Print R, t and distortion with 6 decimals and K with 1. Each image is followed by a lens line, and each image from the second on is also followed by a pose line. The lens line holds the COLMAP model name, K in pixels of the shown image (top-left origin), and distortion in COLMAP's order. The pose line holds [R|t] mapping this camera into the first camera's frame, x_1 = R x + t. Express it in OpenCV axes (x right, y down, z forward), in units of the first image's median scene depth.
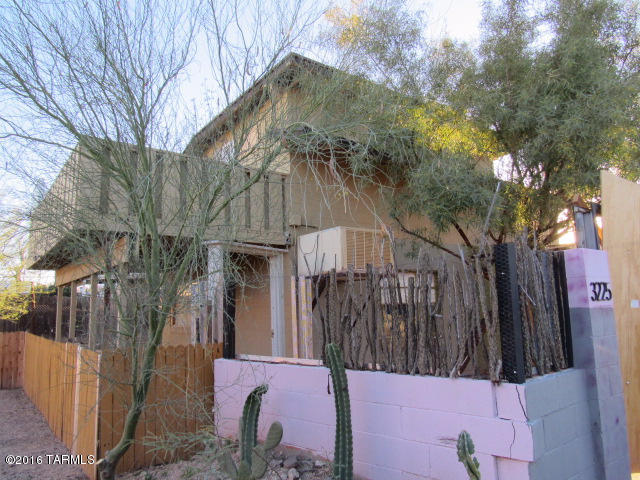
lens RADIAL K [[463.3, 0, 320.0], [0, 463.3, 240.0], [0, 0, 1]] dist [-0.029485, 0.003639]
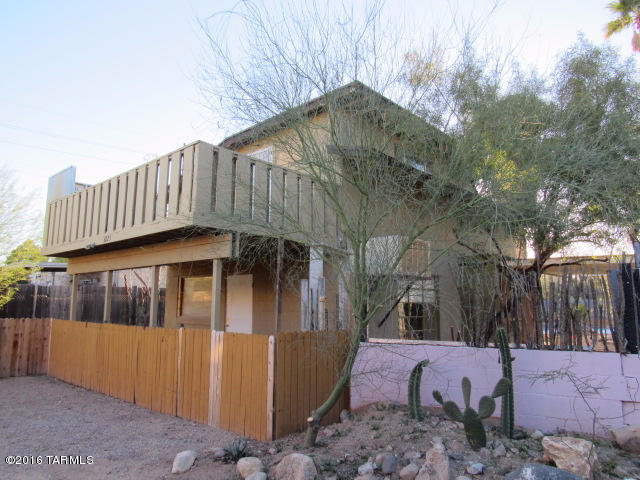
lens RADIAL K [[463.3, 0, 320.0], [0, 463.3, 240.0], [0, 0, 1]] dist [-0.029485, 0.003639]
pose [[0.976071, 0.064005, 0.207819, -0.696795], [-0.064314, 0.997916, -0.005279, 0.002475], [-0.207724, -0.008212, 0.978153, -0.206922]]
